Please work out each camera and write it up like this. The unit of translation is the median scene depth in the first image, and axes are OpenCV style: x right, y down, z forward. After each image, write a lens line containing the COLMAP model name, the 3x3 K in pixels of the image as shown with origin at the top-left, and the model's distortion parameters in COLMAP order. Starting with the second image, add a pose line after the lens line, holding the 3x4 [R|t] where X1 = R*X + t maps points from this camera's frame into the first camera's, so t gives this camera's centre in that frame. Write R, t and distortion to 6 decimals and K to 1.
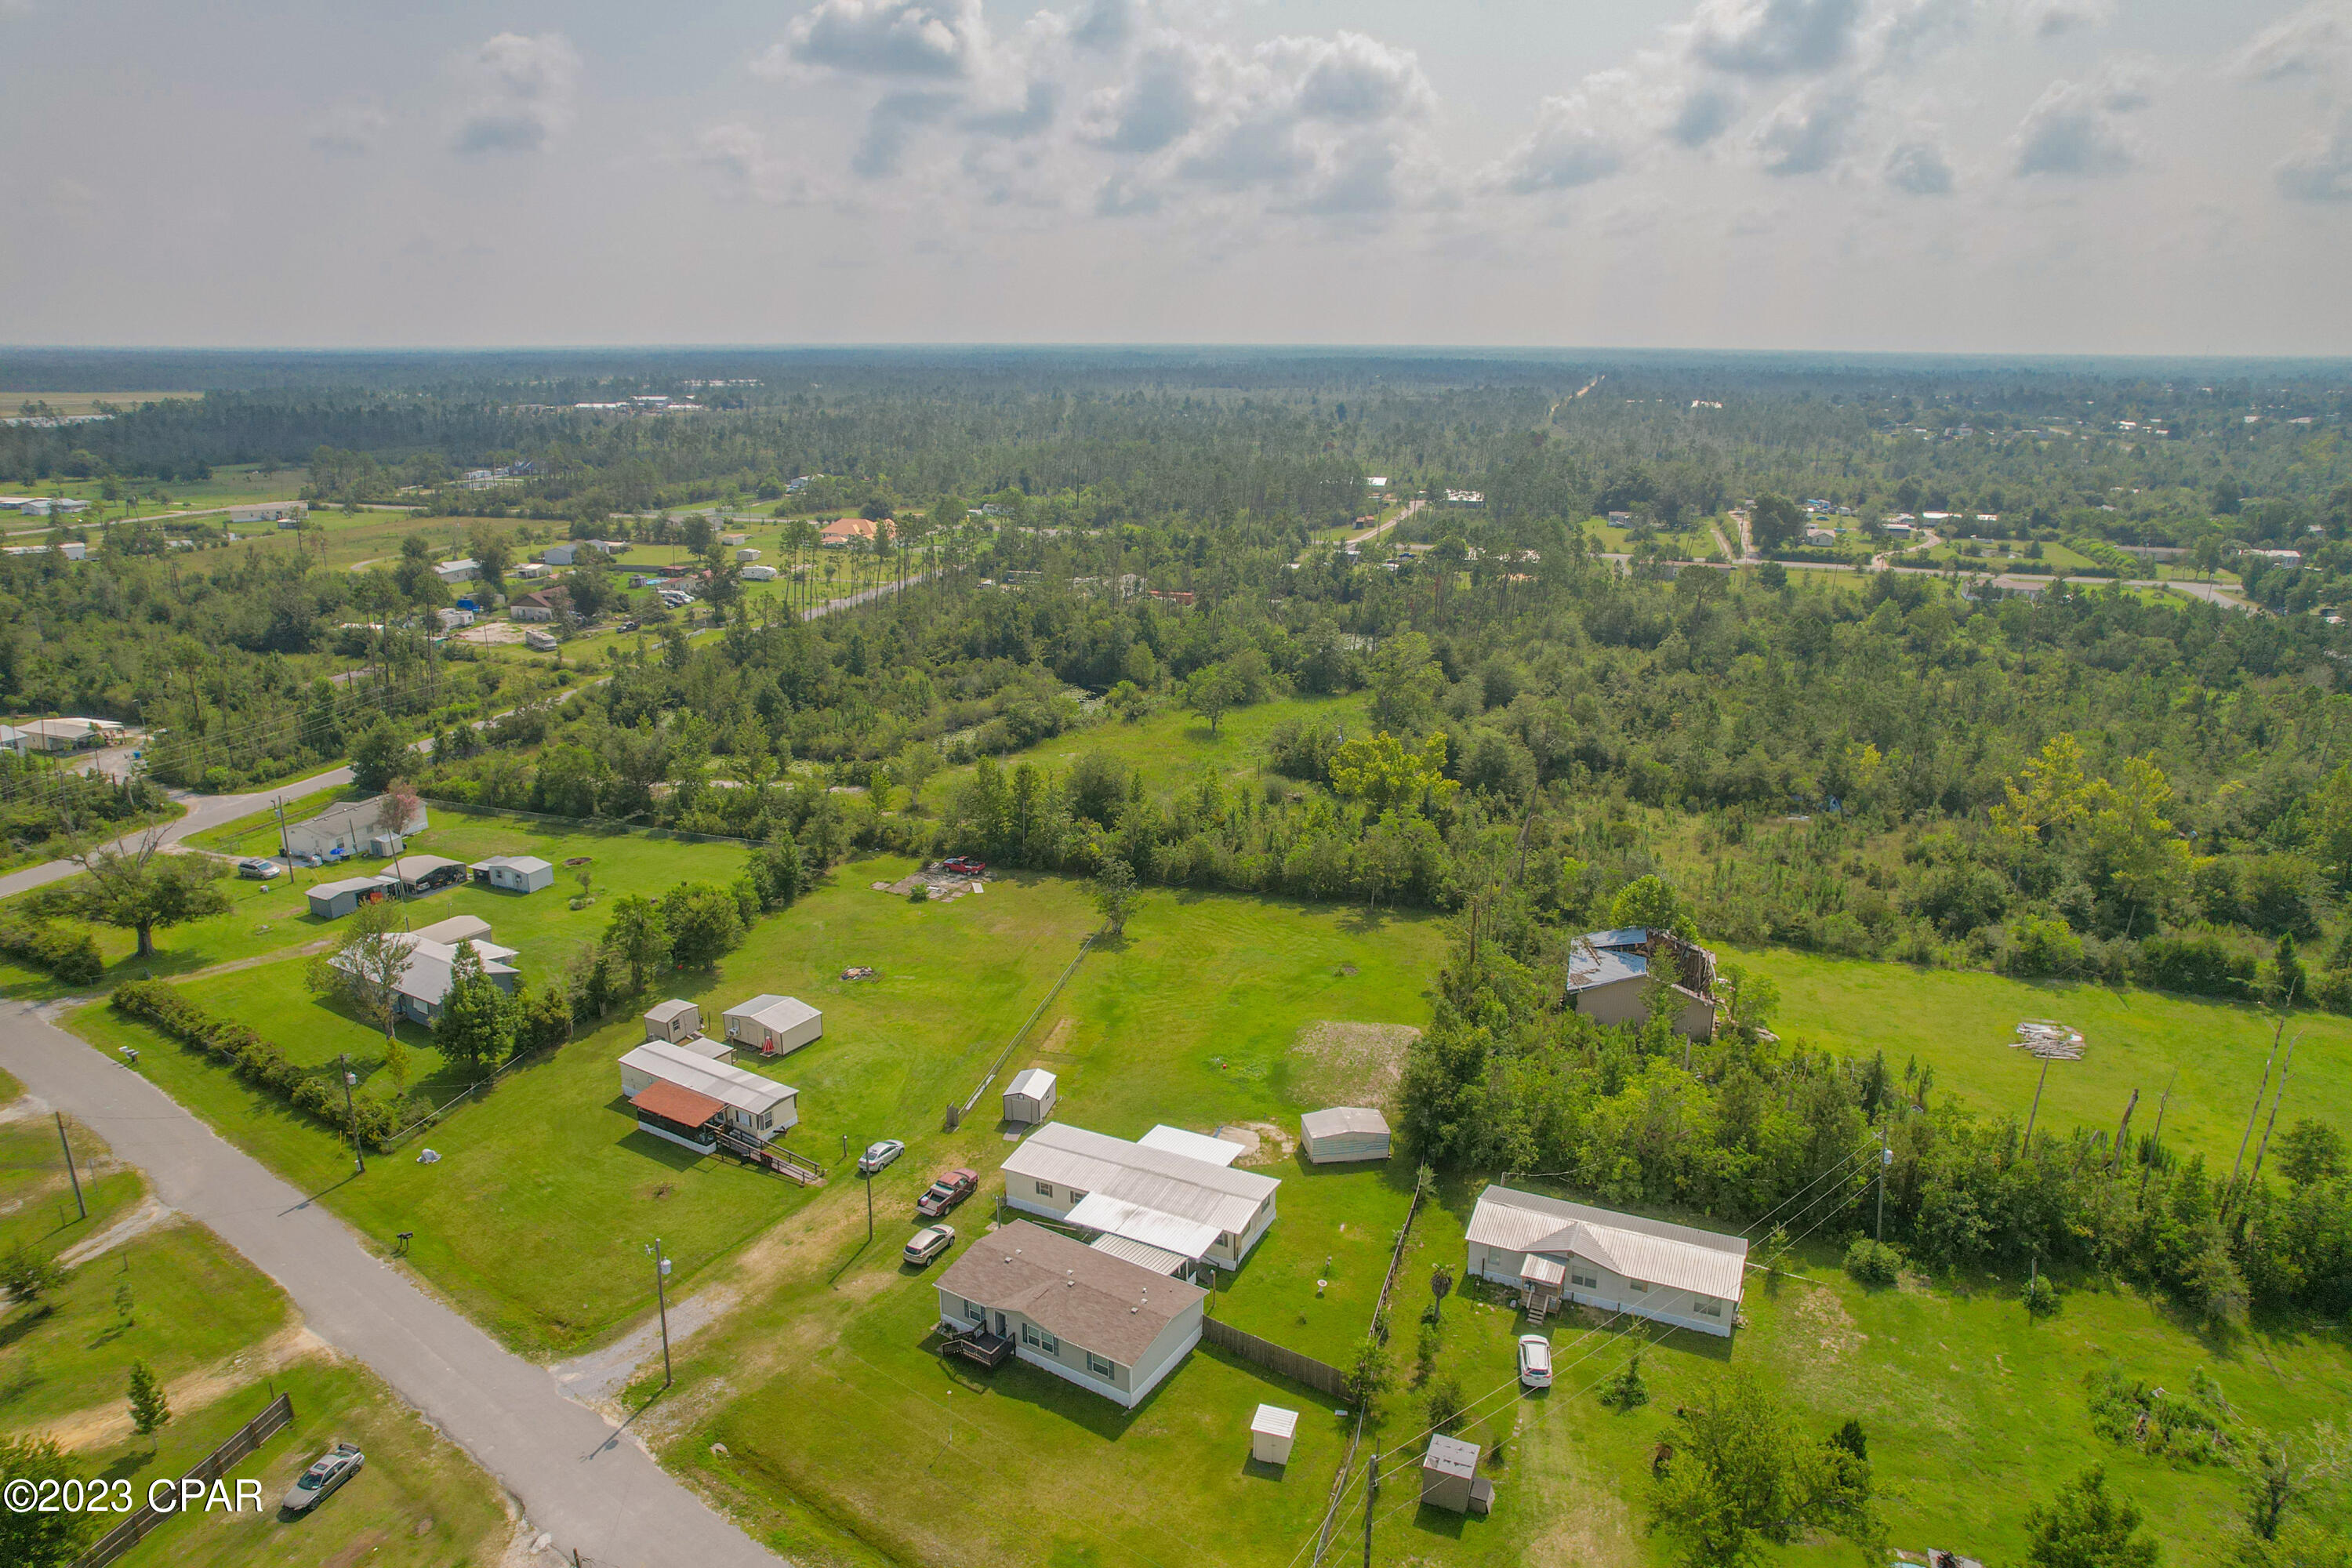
lens RADIAL K [[1504.0, 0, 1184.2], [0, 1504.0, 803.6], [0, 0, 1]] dist [-0.079822, 0.075989]
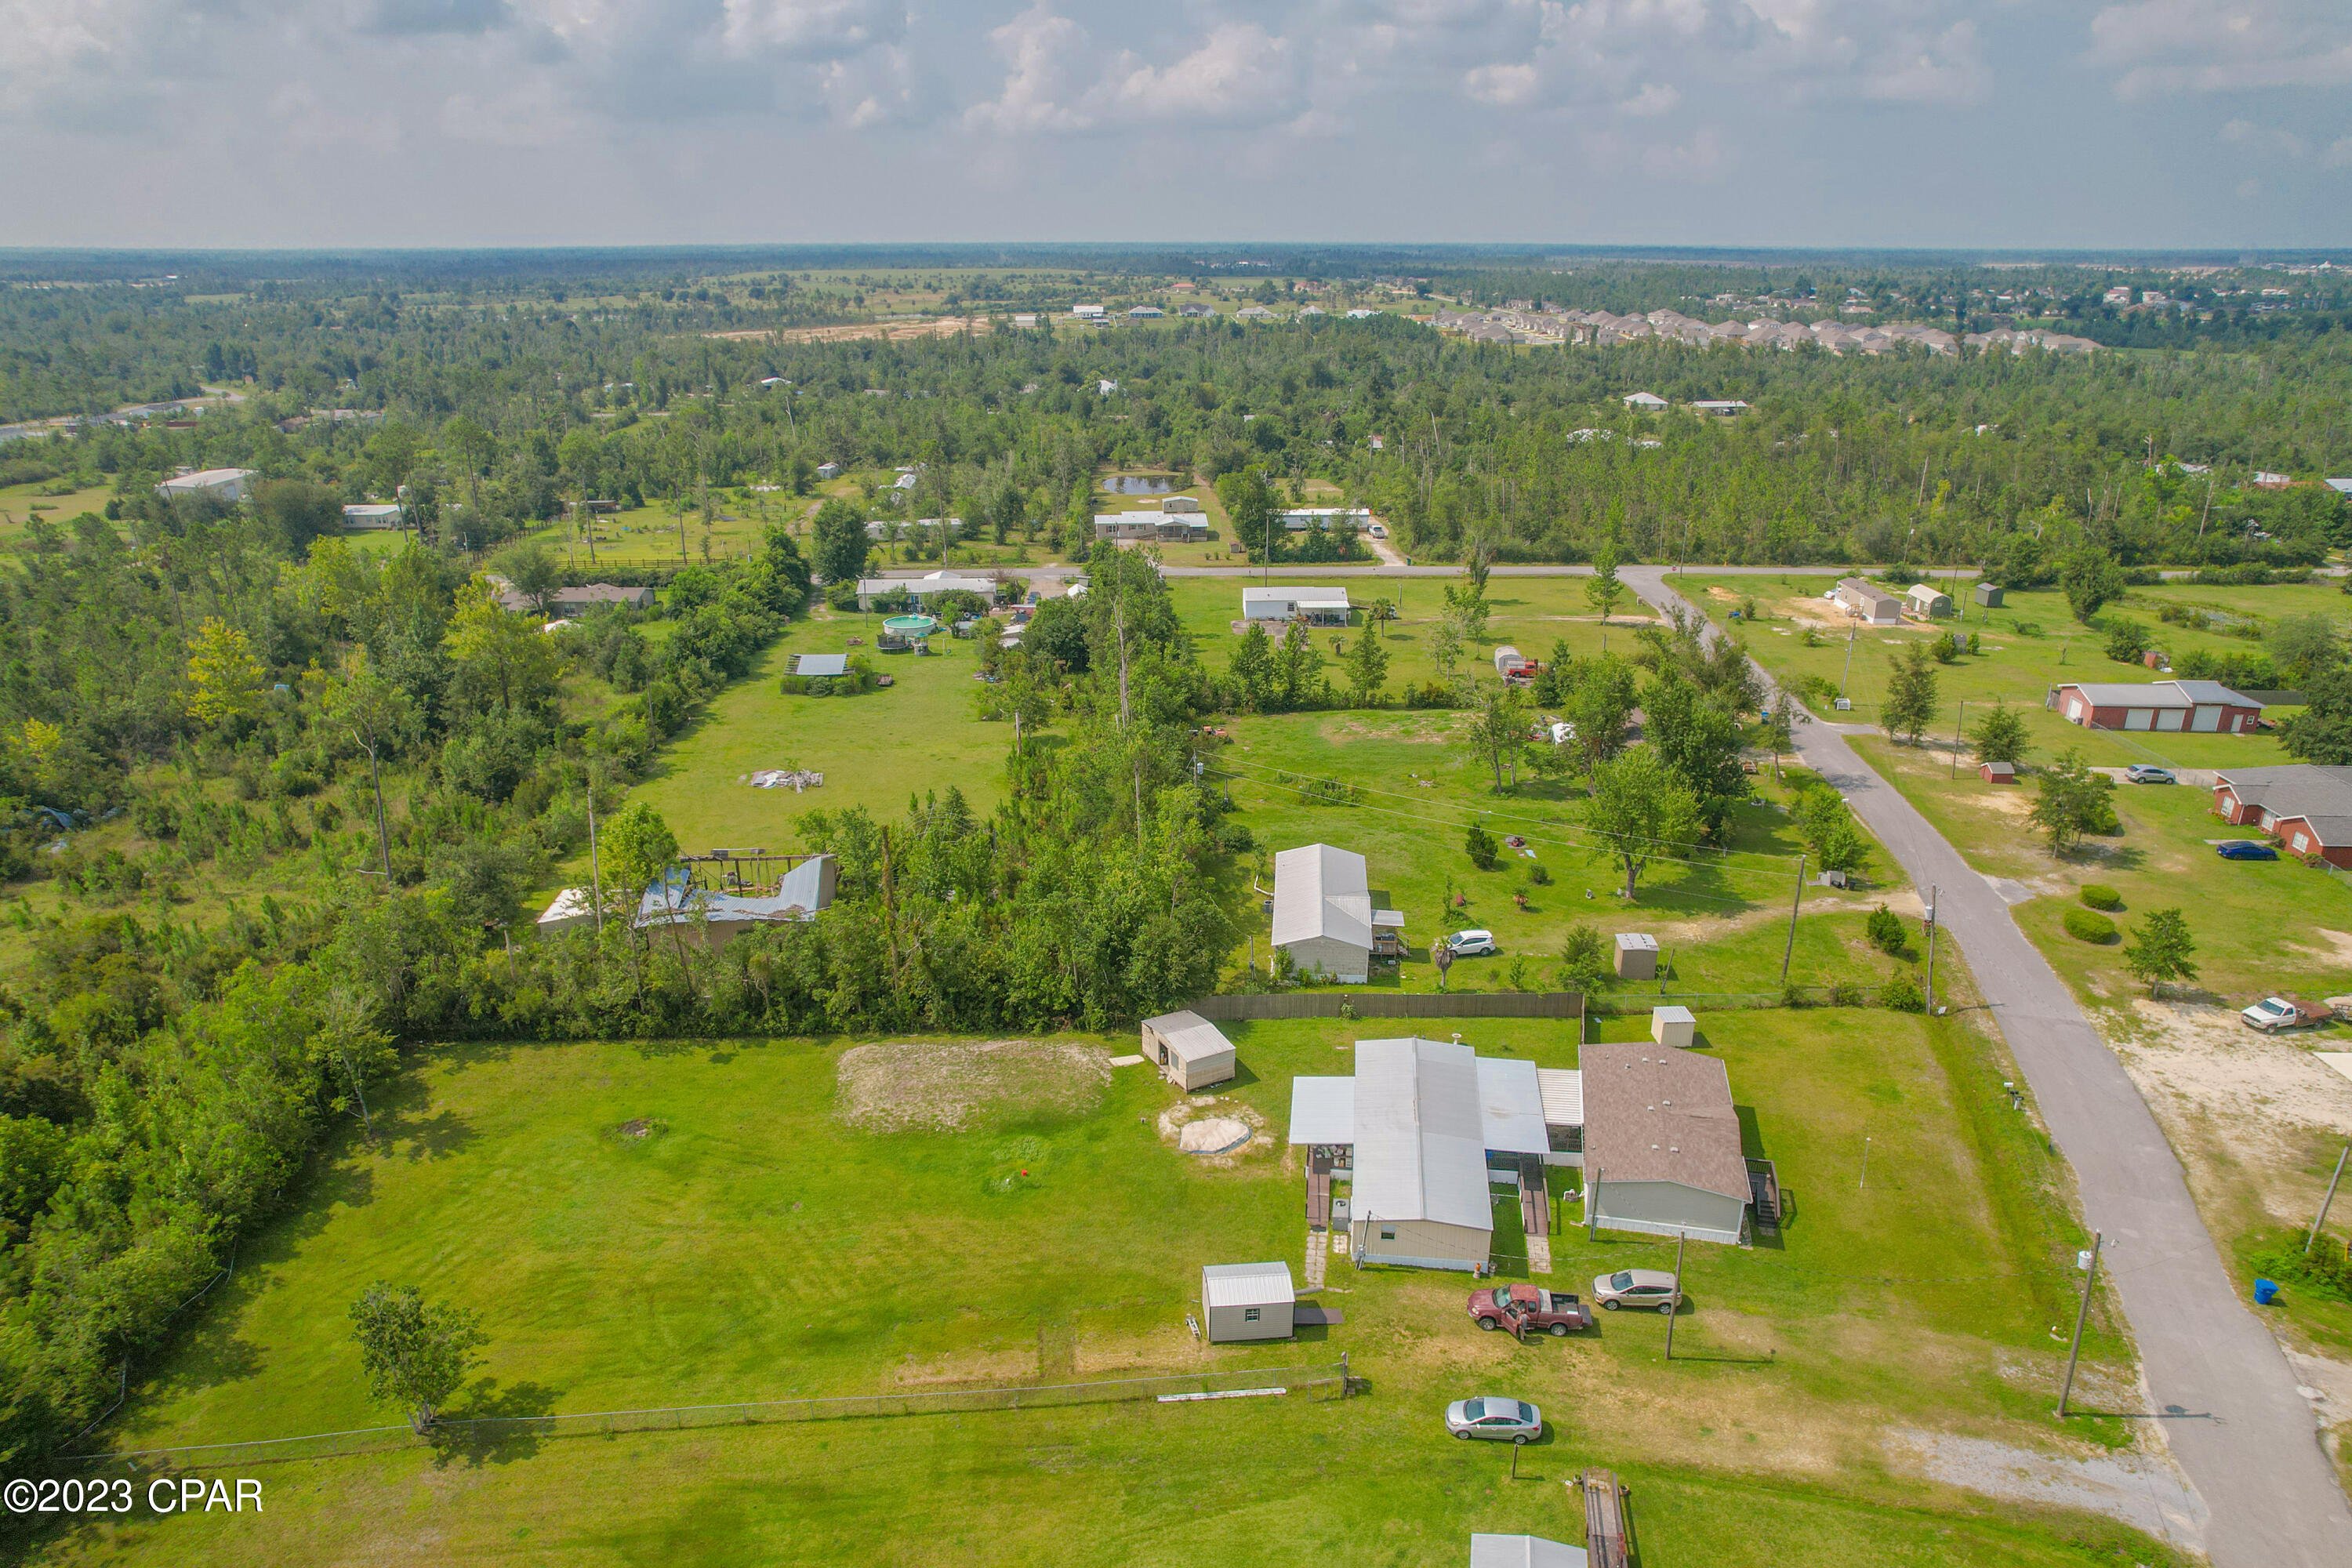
lens RADIAL K [[1504.0, 0, 1184.2], [0, 1504.0, 803.6], [0, 0, 1]] dist [-0.079822, 0.075989]
pose [[-0.329982, -0.341072, 0.880217, -0.453600], [0.281133, 0.854627, 0.436550, -0.205034], [-0.901153, 0.391512, -0.186125, 0.848191]]
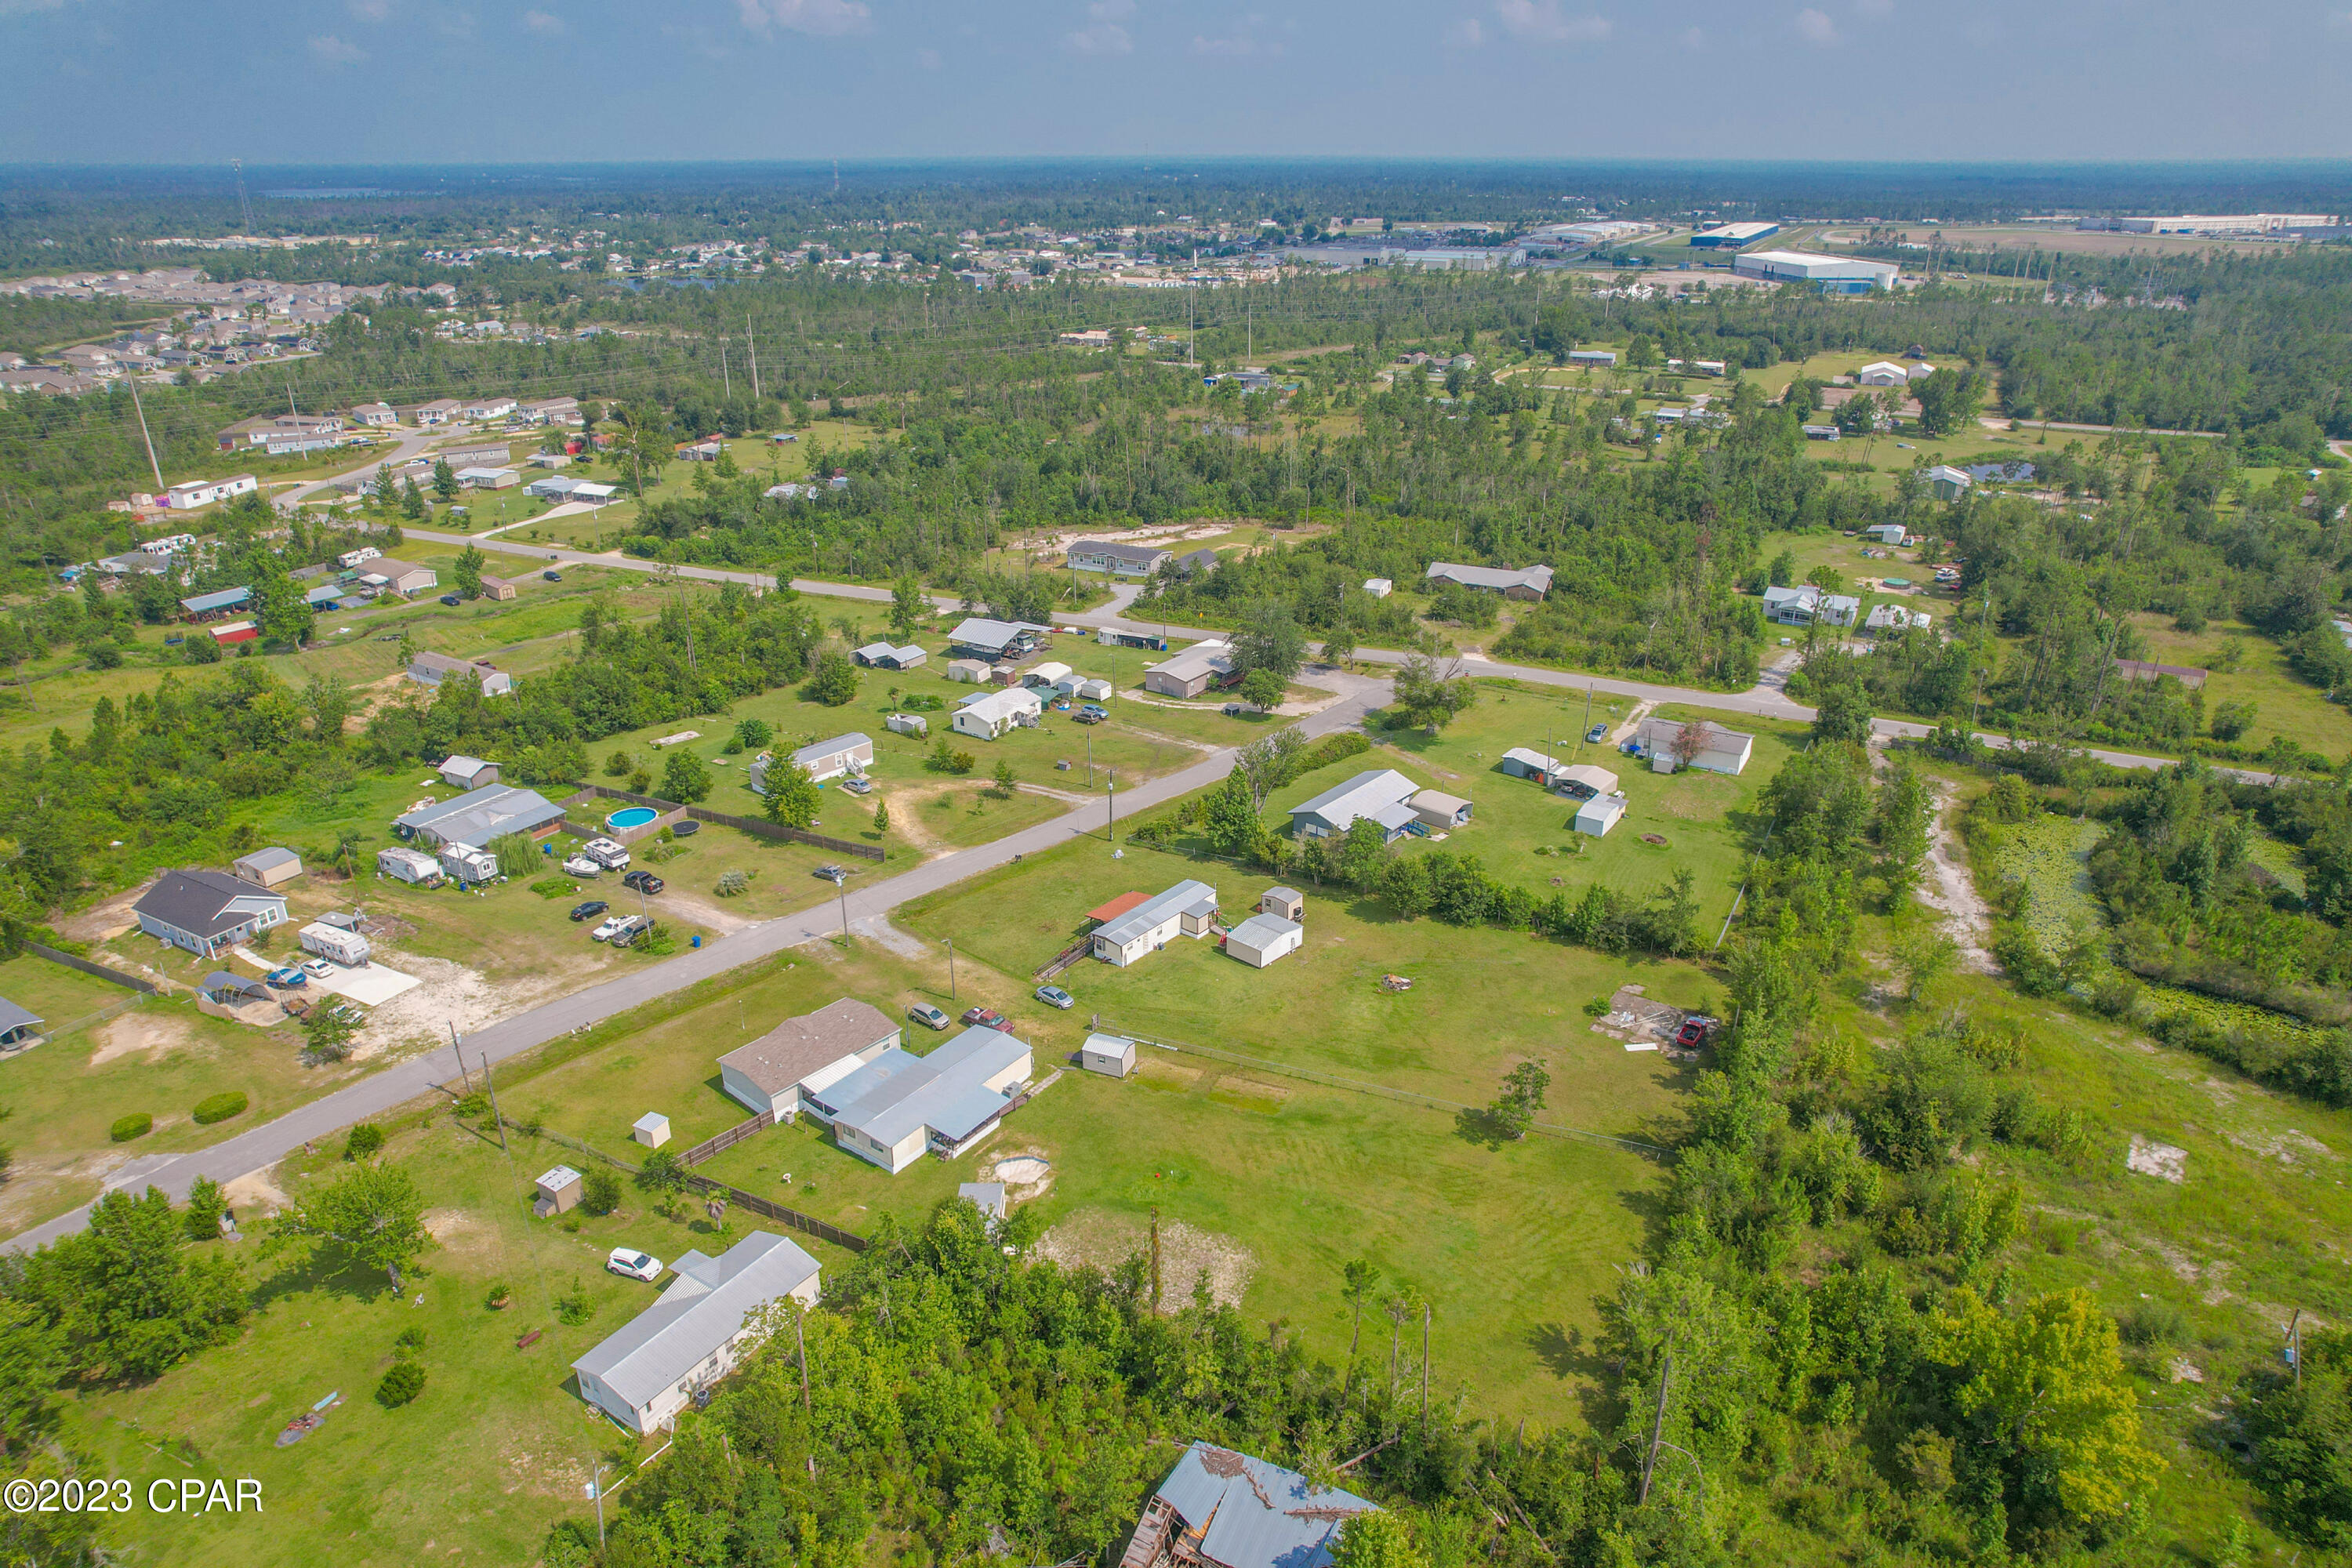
lens RADIAL K [[1504.0, 0, 1184.2], [0, 1504.0, 803.6], [0, 0, 1]] dist [-0.079822, 0.075989]
pose [[-0.162385, 0.394627, -0.904379, 0.705590], [-0.292904, 0.855953, 0.426089, -0.397383], [0.942252, 0.334087, -0.023406, 0.815750]]
